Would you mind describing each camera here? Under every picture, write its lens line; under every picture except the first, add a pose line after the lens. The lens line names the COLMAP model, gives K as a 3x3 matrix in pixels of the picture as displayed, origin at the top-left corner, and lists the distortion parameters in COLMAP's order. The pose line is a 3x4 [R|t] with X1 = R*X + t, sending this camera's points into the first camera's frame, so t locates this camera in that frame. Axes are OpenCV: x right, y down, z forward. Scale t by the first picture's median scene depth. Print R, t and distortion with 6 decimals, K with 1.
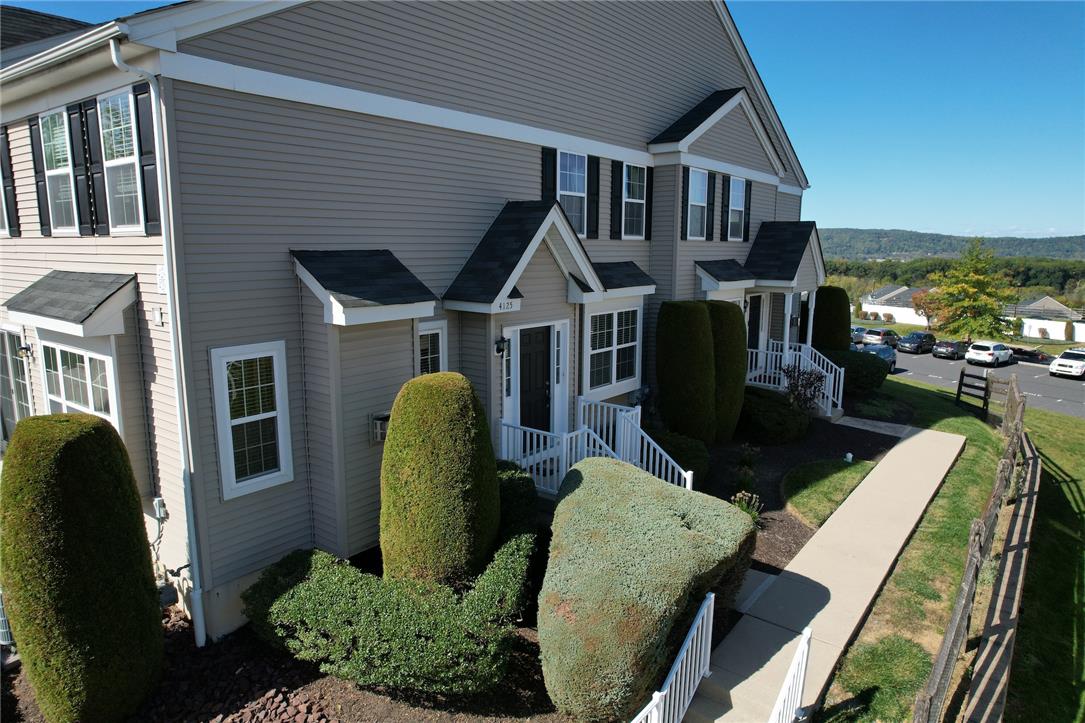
lens RADIAL K [[698.1, 0, 543.1], [0, 698.1, 364.5], [0, 0, 1]] dist [-0.075842, 0.065636]
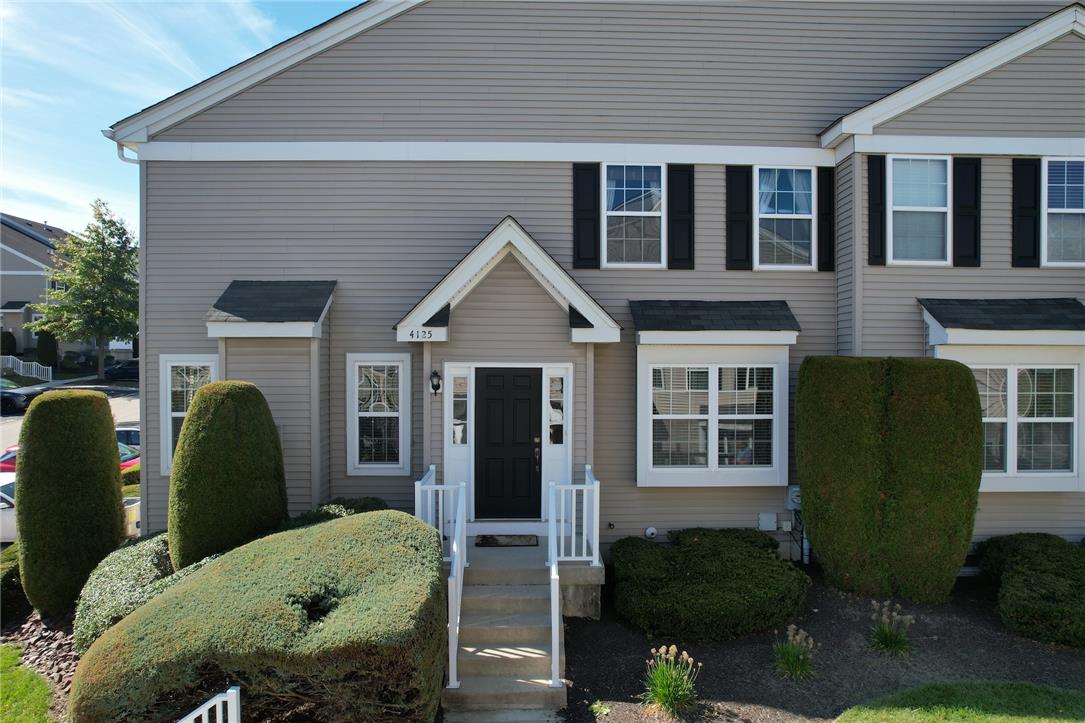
lens RADIAL K [[698.1, 0, 549.4], [0, 698.1, 358.4], [0, 0, 1]] dist [-0.075842, 0.065636]
pose [[0.627147, 0.004537, -0.778888, 0.787810], [-0.131734, 0.986195, -0.100325, 0.016180], [0.767680, 0.165525, 0.619087, 0.592985]]
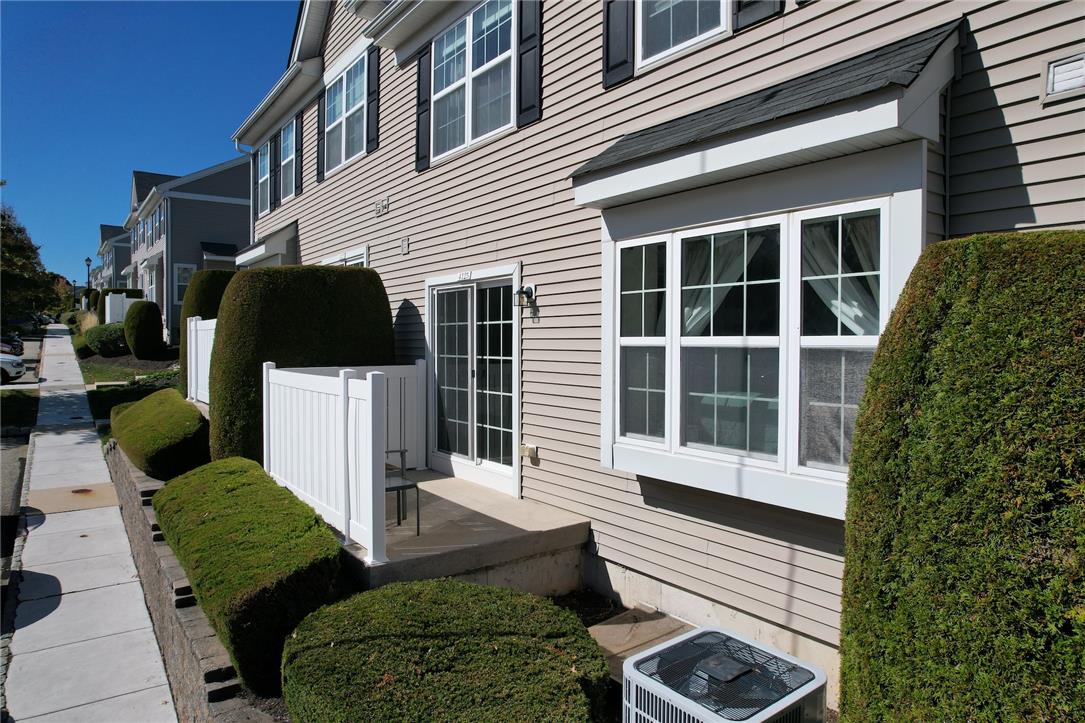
lens RADIAL K [[698.1, 0, 537.3], [0, 698.1, 356.3], [0, 0, 1]] dist [-0.075842, 0.065636]
pose [[0.955964, 0.005547, -0.293433, -0.590414], [-0.050644, 0.987941, -0.146314, 0.138295], [0.289083, 0.154731, 0.944717, 0.420145]]
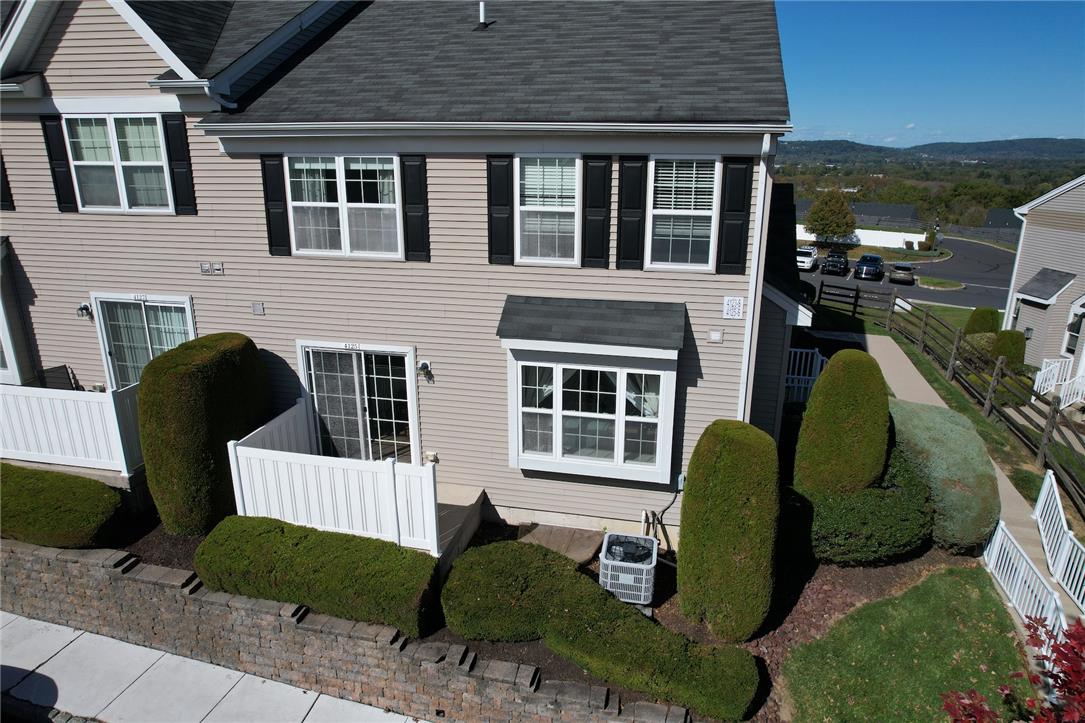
lens RADIAL K [[698.1, 0, 545.9], [0, 698.1, 366.2], [0, 0, 1]] dist [-0.075842, 0.065636]
pose [[0.907470, -0.130235, 0.399420, -1.077481], [0.074349, 0.985516, 0.152418, -0.184104], [-0.413485, -0.108619, 0.904009, -0.032926]]
